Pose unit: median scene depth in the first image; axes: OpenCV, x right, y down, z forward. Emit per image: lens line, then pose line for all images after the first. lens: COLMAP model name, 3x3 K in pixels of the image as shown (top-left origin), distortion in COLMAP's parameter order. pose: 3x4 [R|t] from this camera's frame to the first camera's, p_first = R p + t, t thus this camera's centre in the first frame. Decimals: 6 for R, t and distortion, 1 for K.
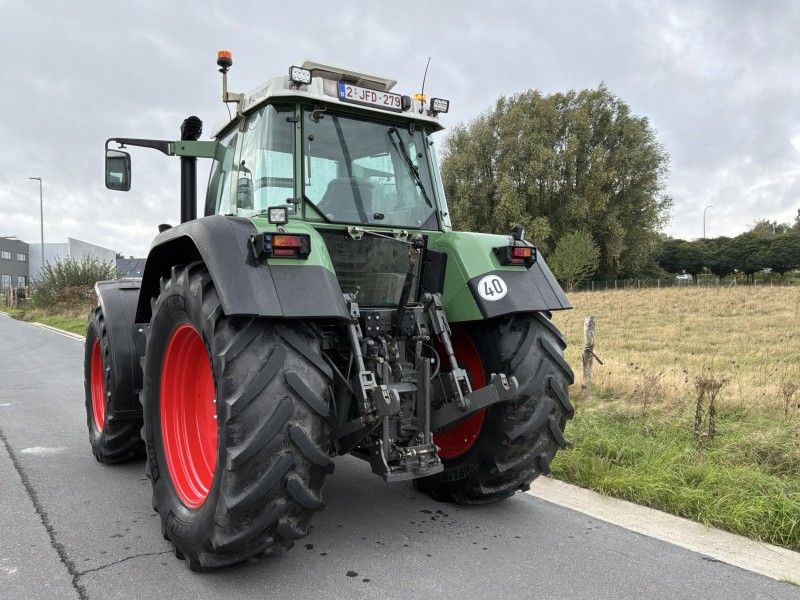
lens RADIAL K [[664.5, 0, 396.3], [0, 664.5, 285.2], [0, 0, 1]] dist [0.058409, -0.101619]
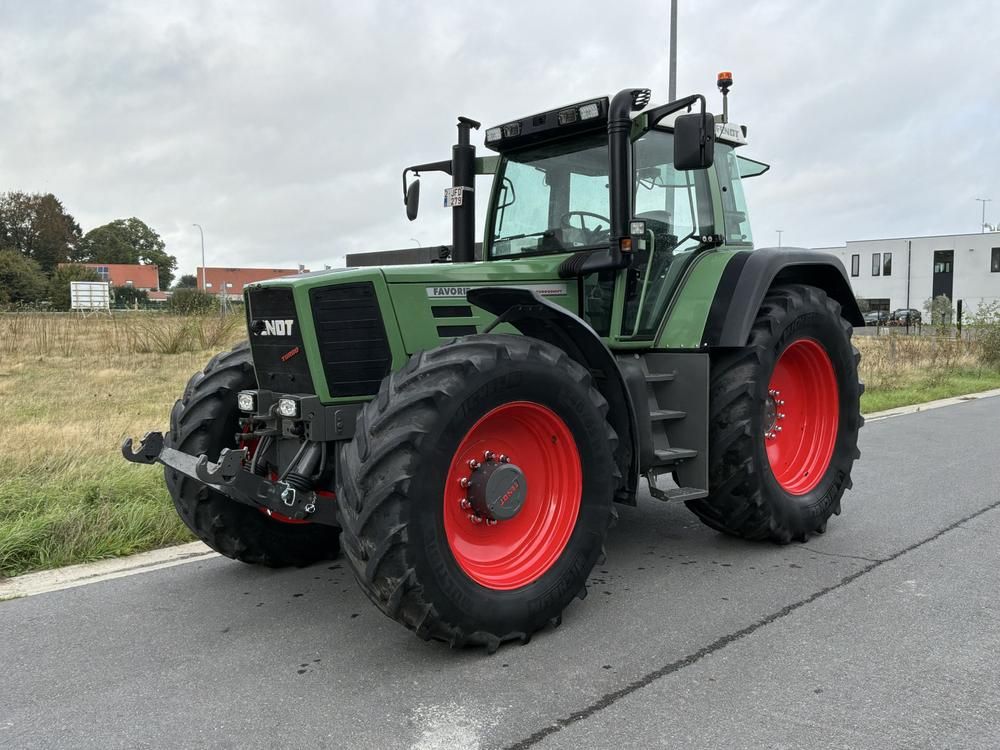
lens RADIAL K [[830.6, 0, 498.9], [0, 830.6, 376.4], [0, 0, 1]] dist [0.058409, -0.101619]
pose [[-0.159614, -0.056906, 0.985538, -1.468707], [0.003707, 0.998296, 0.058243, 0.031161], [-0.987173, 0.012950, -0.159131, 1.557479]]
